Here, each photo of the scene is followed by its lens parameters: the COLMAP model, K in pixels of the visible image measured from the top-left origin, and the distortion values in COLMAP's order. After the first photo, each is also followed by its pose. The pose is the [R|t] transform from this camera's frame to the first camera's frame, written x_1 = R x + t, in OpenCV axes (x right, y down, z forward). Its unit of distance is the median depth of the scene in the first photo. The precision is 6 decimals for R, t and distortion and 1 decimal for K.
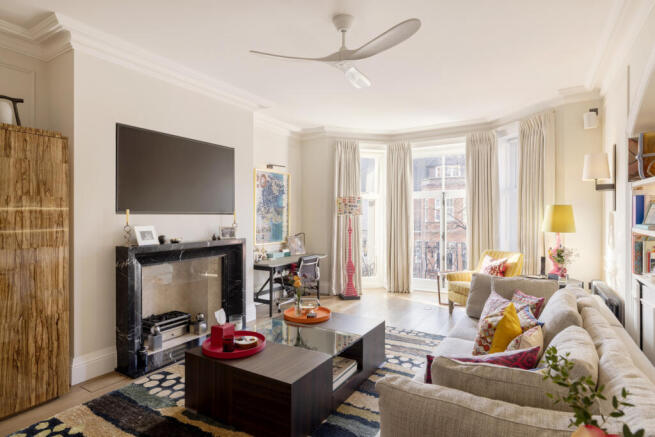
lens RADIAL K [[352.6, 0, 324.3], [0, 352.6, 215.4], [0, 0, 1]] dist [-0.000425, 0.001103]
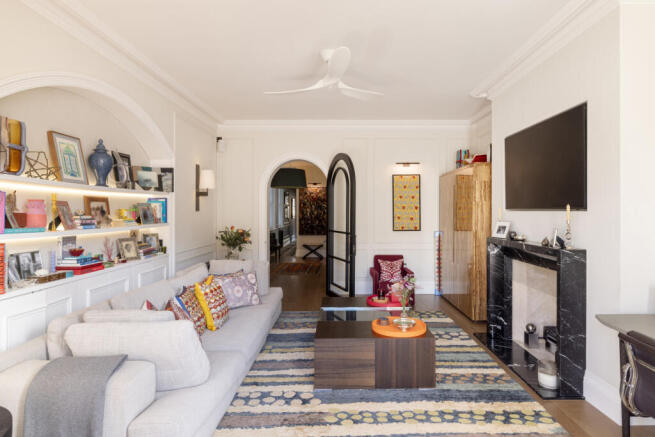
lens RADIAL K [[352.6, 0, 328.9], [0, 352.6, 214.4], [0, 0, 1]] dist [-0.000425, 0.001103]
pose [[-0.878851, 0.010622, -0.476979, 0.345500], [0.007780, 0.999938, 0.007932, -0.004321], [0.477033, 0.003260, -0.878879, 1.123568]]
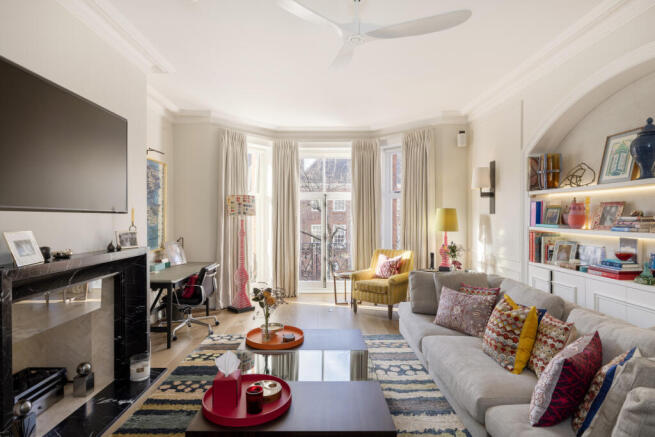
lens RADIAL K [[352.6, 0, 326.7], [0, 352.6, 218.4], [0, 0, 1]] dist [-0.000425, 0.001103]
pose [[0.852975, 0.002985, 0.521944, -0.247419], [-0.004448, 0.999989, 0.001550, 0.003814], [-0.521933, -0.003644, 0.852979, 0.164687]]
